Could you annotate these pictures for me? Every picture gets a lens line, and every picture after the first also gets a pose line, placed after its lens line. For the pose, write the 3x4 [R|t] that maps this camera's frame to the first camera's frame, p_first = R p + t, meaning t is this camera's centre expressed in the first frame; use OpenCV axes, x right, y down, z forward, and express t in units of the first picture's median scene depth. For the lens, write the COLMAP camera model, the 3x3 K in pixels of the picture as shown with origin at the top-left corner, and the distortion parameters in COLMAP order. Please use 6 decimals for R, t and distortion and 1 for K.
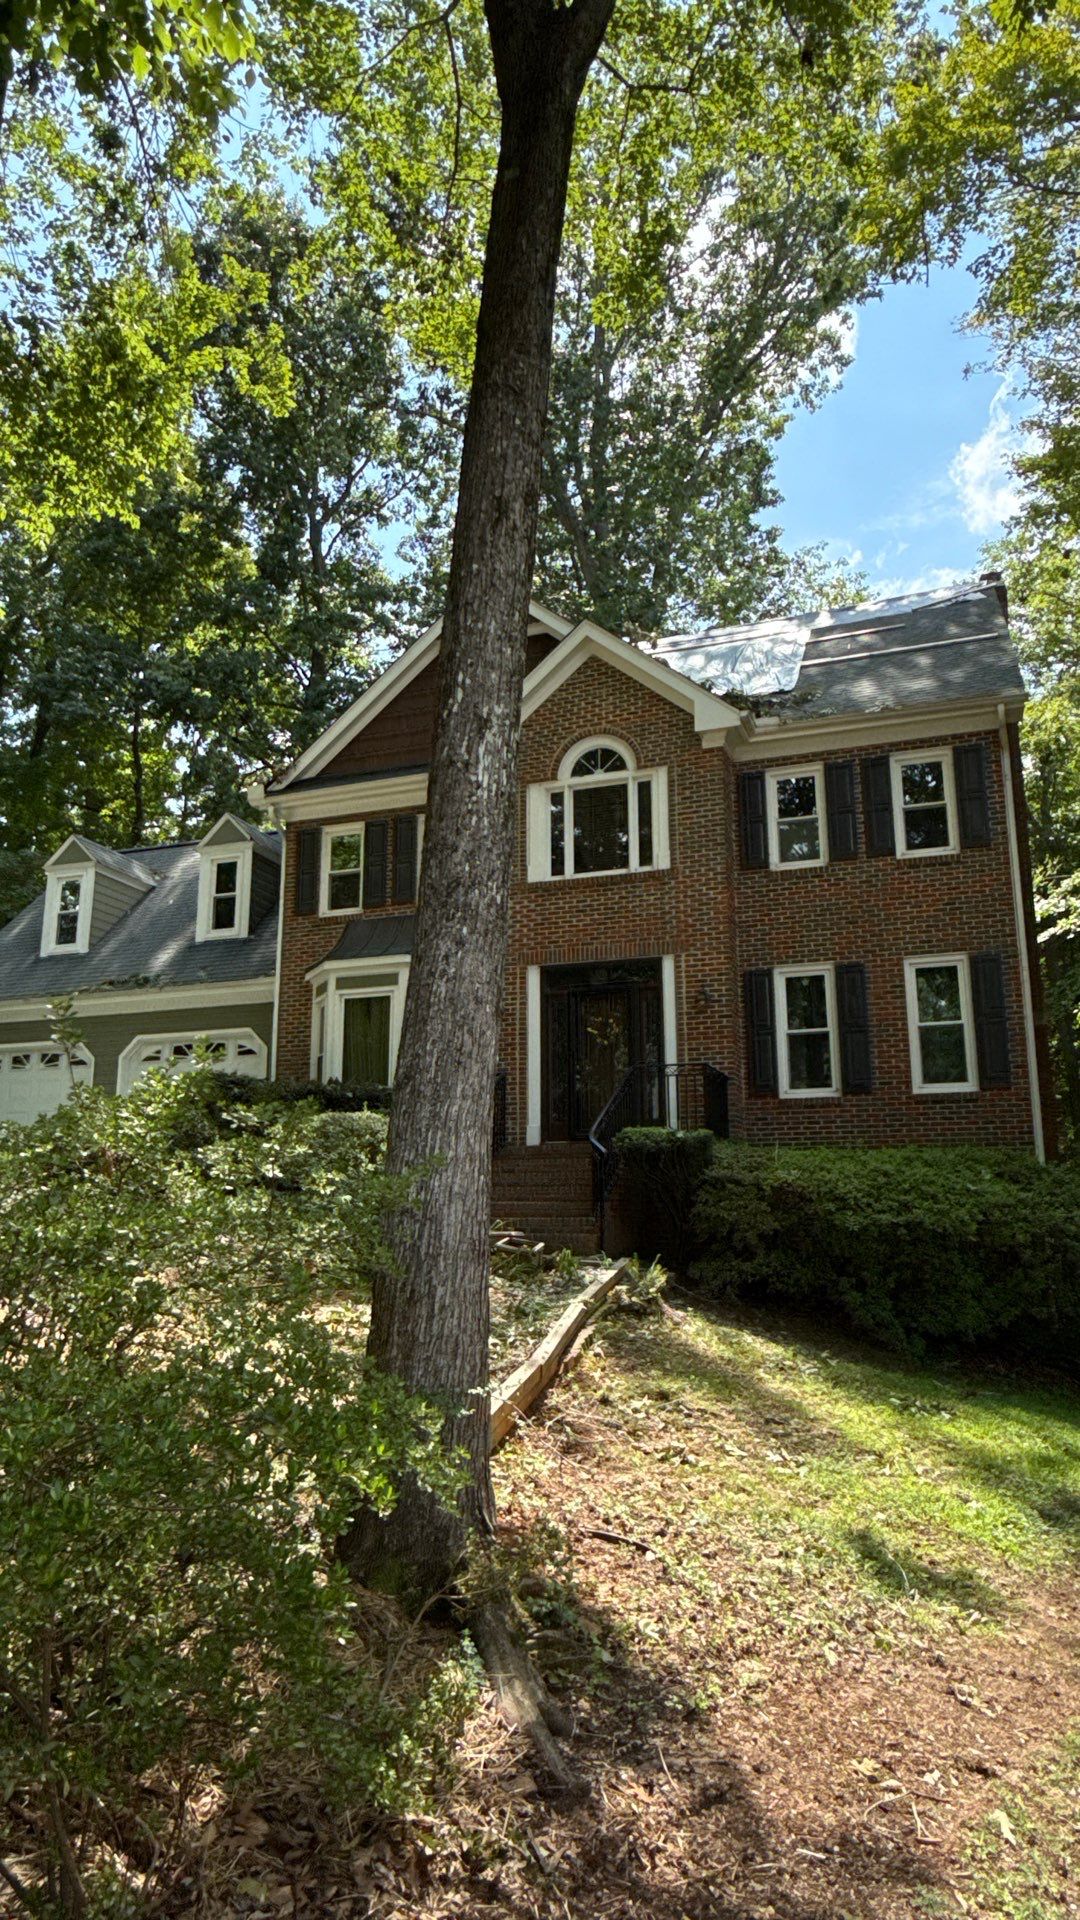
lens RADIAL K [[1221.9, 0, 547.9], [0, 1221.9, 958.6], [0, 0, 1]] dist [0.001103, 0.003024]
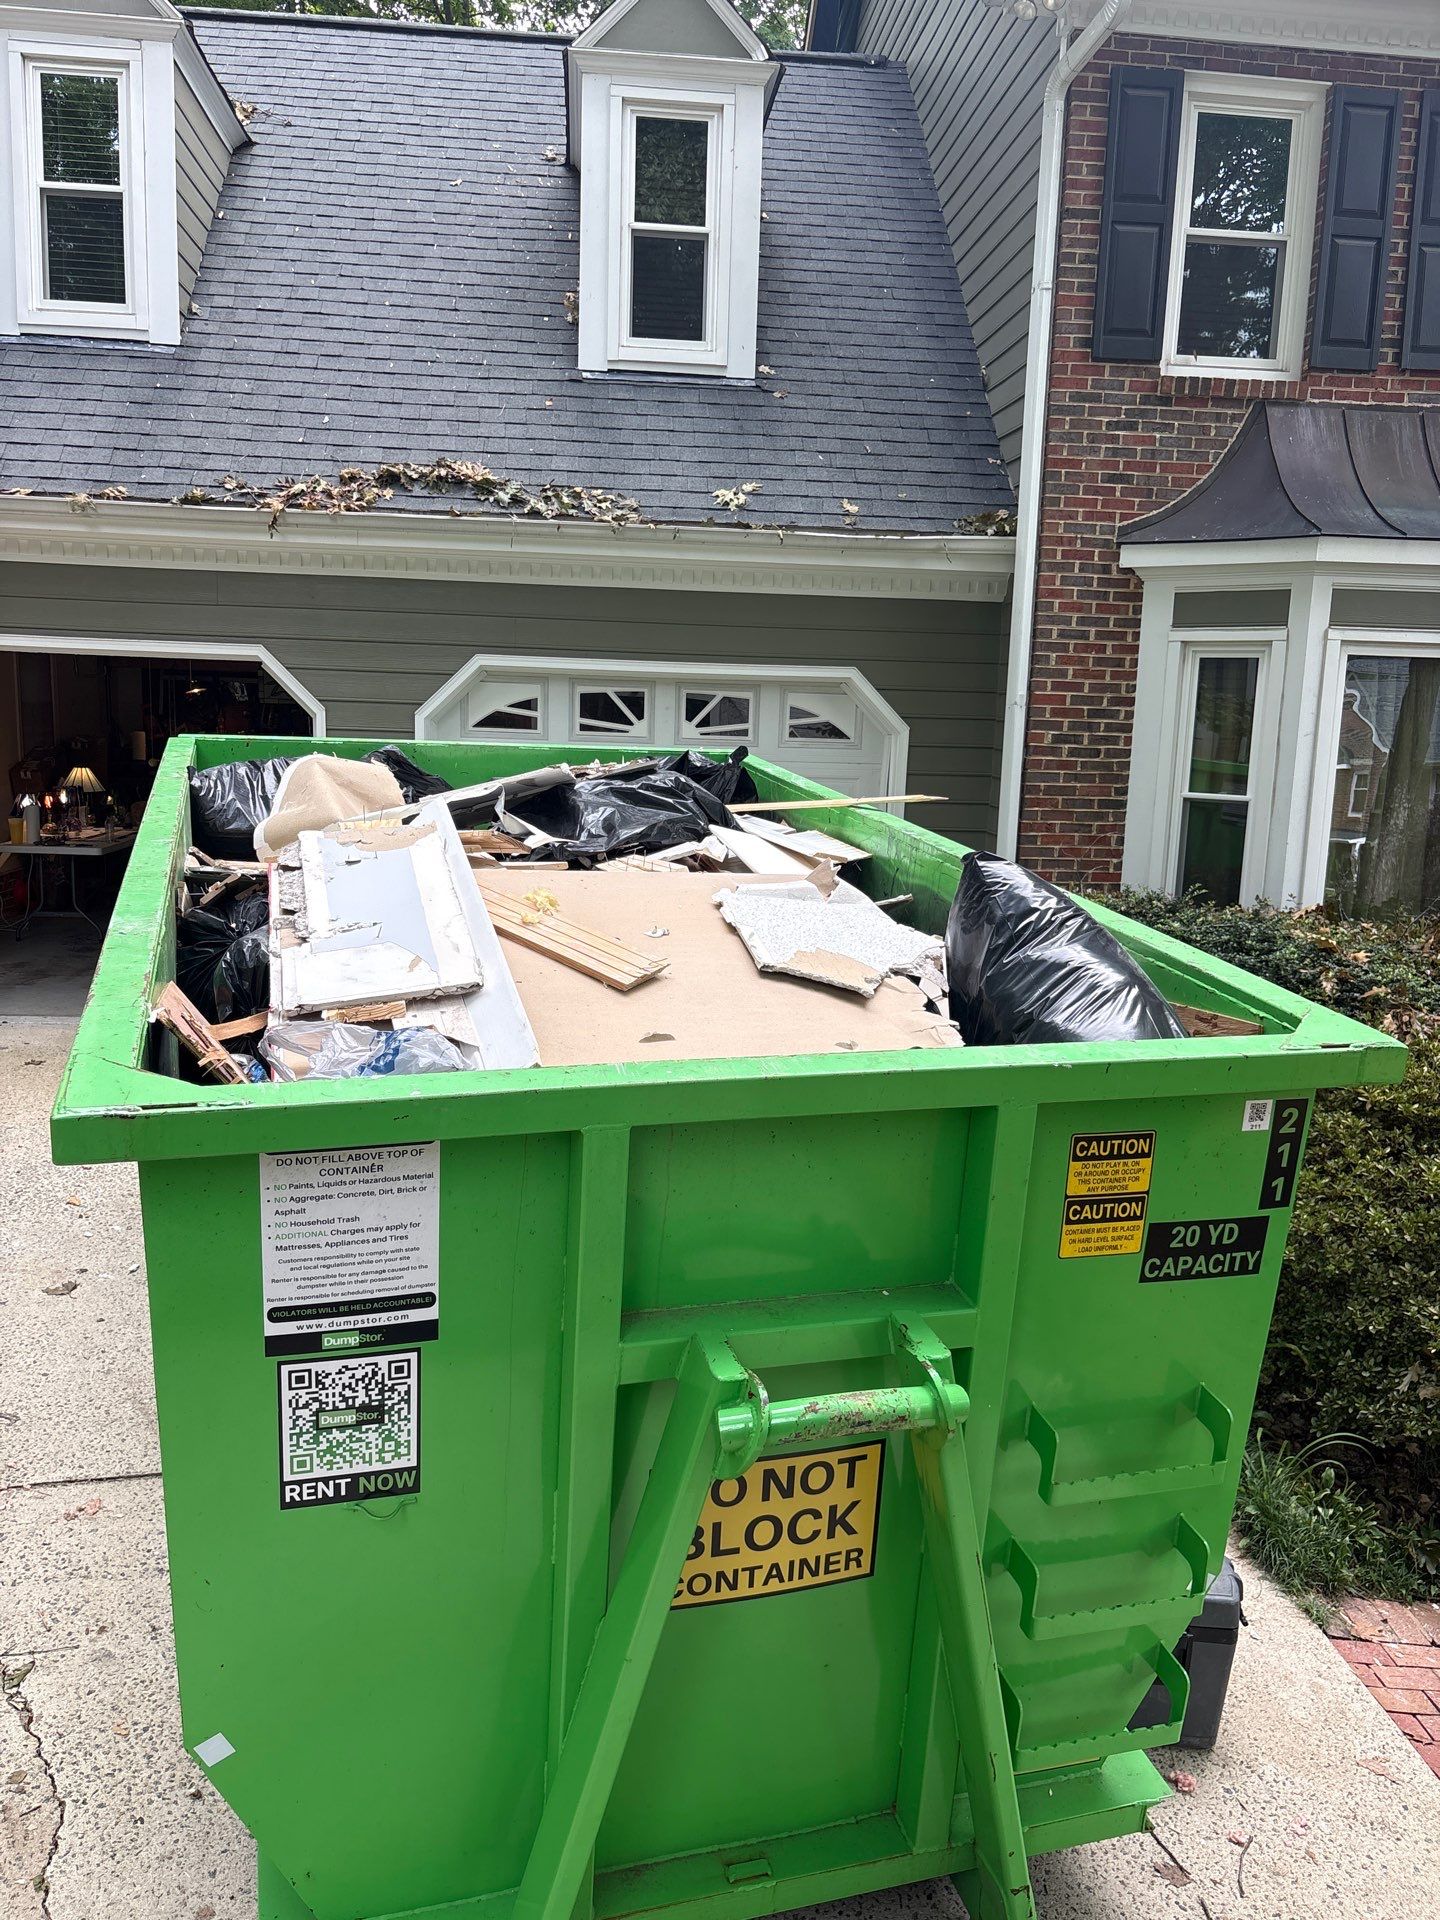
lens RADIAL K [[1462.9, 0, 727.6], [0, 1462.9, 959.0], [0, 0, 1]] dist [0.028207, 0.000283]
pose [[0.904297, -0.036361, 0.425352, -0.531797], [-0.127874, 0.927546, 0.351150, -0.012072], [-0.407302, -0.371936, 0.834128, 0.711969]]
